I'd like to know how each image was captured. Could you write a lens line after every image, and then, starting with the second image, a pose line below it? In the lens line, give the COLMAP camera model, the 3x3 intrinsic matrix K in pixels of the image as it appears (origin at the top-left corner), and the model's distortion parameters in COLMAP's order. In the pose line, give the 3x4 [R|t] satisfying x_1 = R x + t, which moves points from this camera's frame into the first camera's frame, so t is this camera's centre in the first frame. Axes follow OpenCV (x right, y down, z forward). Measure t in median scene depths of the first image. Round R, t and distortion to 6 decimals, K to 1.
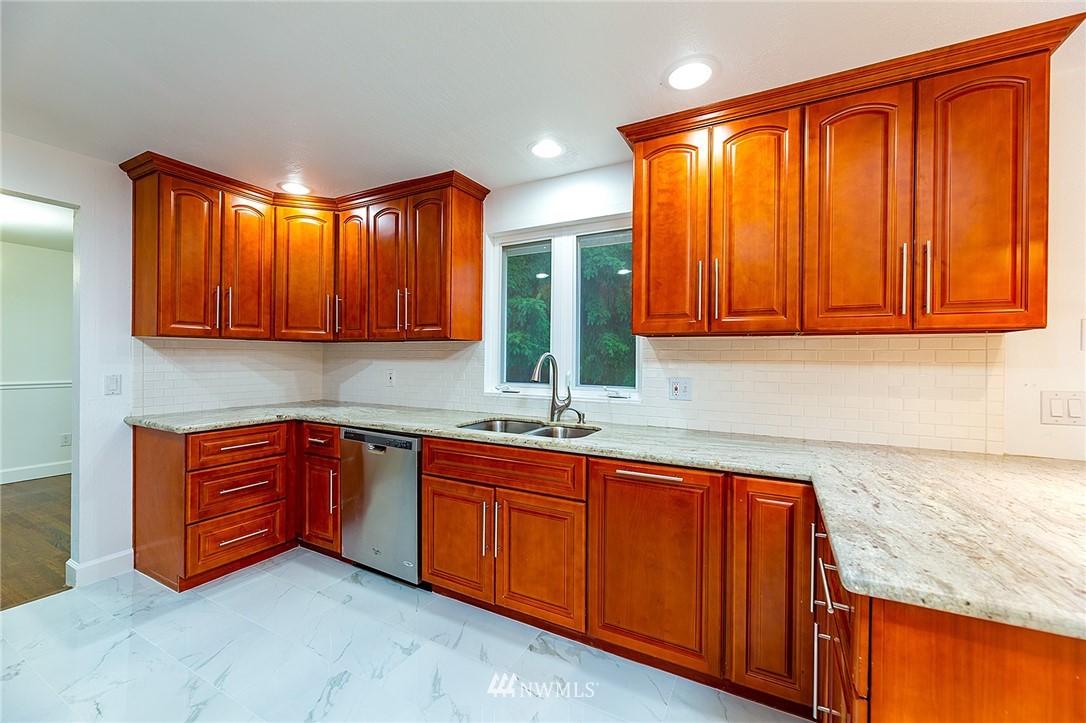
lens RADIAL K [[442.2, 0, 546.8], [0, 442.2, 365.2], [0, 0, 1]] dist [-0.001896, 0.000400]
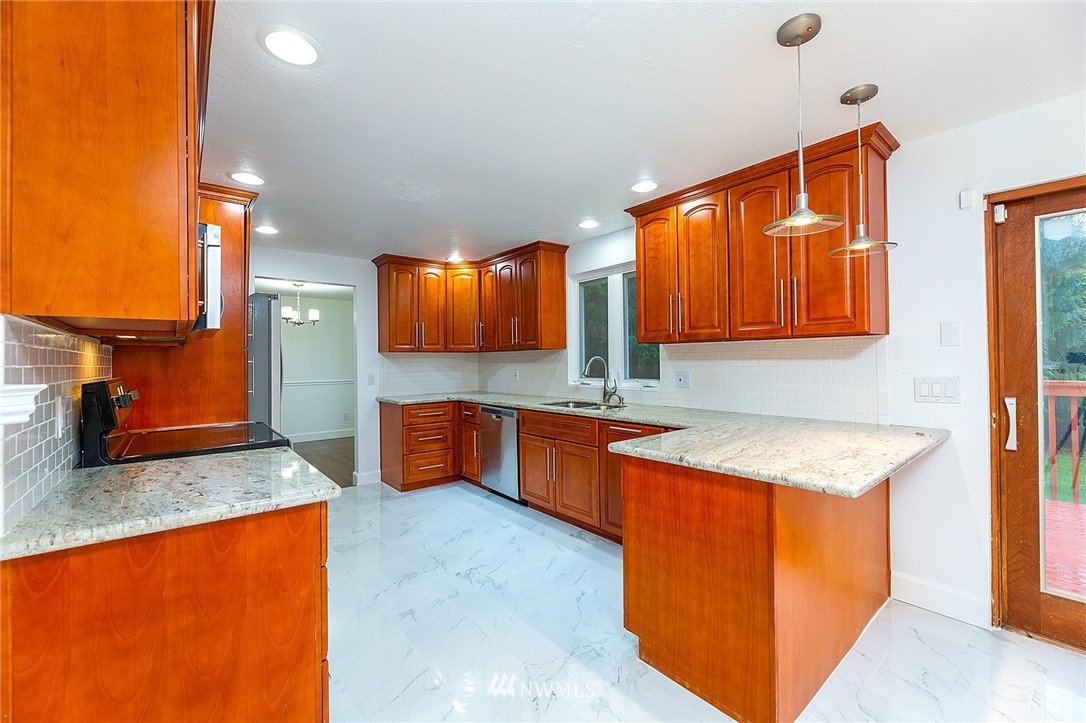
lens RADIAL K [[442.2, 0, 548.3], [0, 442.2, 371.8], [0, 0, 1]] dist [-0.001896, 0.000400]
pose [[0.928075, -0.010280, -0.372250, 0.393974], [0.013931, 0.999878, 0.007120, 0.010767], [0.372131, -0.011793, 0.928105, -0.437728]]
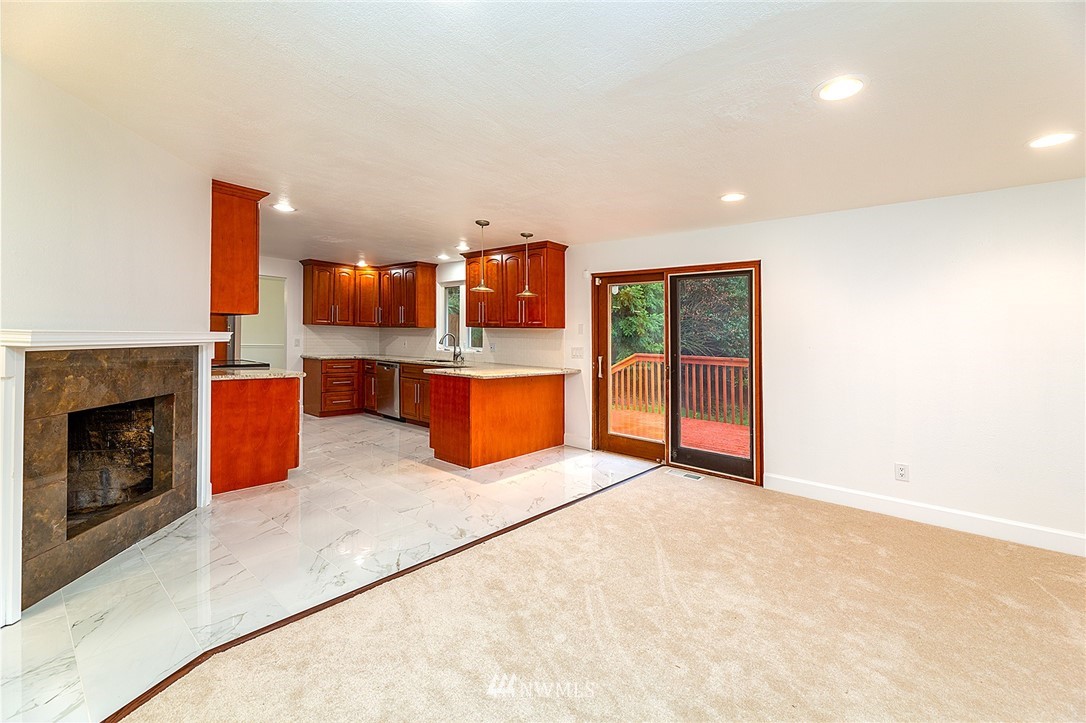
lens RADIAL K [[428.0, 0, 577.4], [0, 428.0, 364.7], [0, 0, 1]] dist [0.003075, 0.000001]
pose [[0.989500, 0.026682, -0.142049, 1.071549], [-0.021333, 0.999010, 0.039050, 0.040465], [0.142950, -0.035610, 0.989089, -1.329175]]
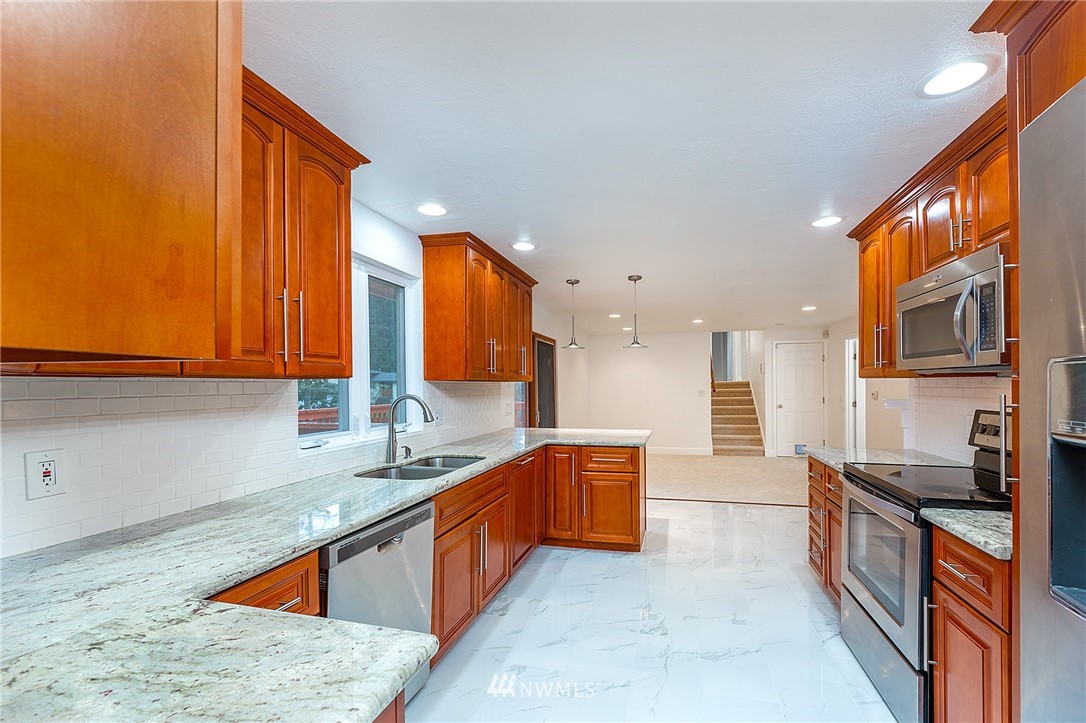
lens RADIAL K [[442.2, 0, 560.2], [0, 442.2, 383.8], [0, 0, 1]] dist [-0.001896, 0.000400]
pose [[-0.227409, -0.012058, 0.973725, -1.064014], [0.011347, 0.999823, 0.015031, -0.060922], [-0.973733, 0.014467, -0.227232, 0.871517]]
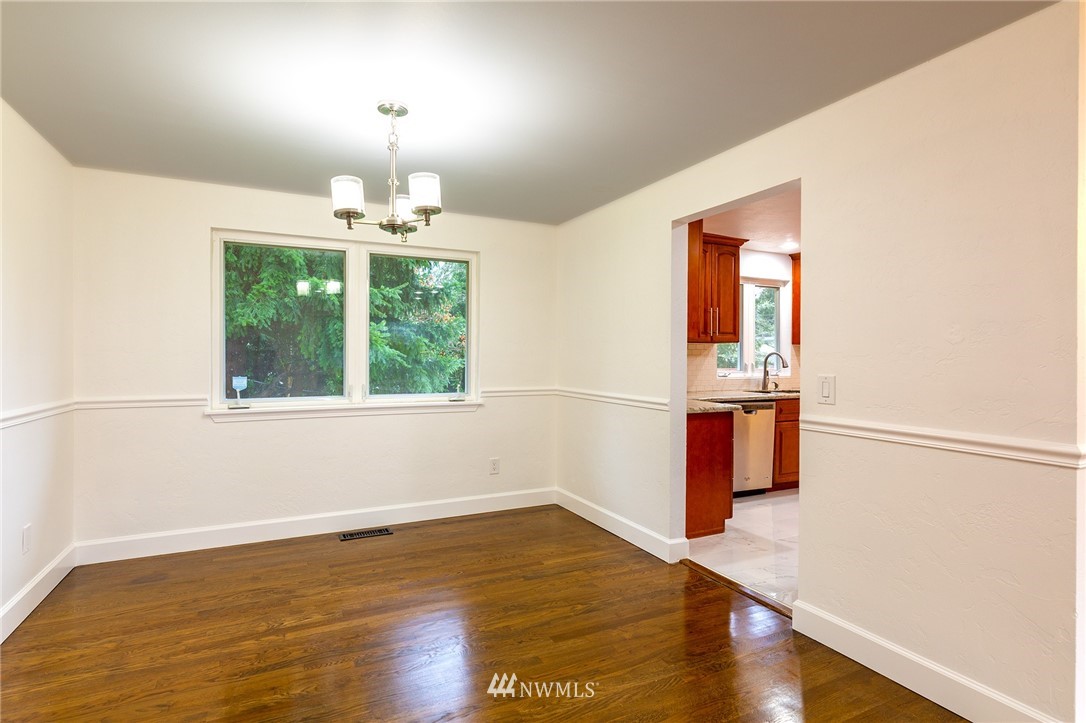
lens RADIAL K [[555.0, 0, 539.4], [0, 555.0, 354.9], [0, 0, 1]] dist [-0.008783, -0.001459]
pose [[0.593172, -0.007905, 0.805037, -2.364862], [0.007230, 0.999964, 0.004492, -0.031649], [-0.805043, 0.003156, 0.593208, 0.416673]]
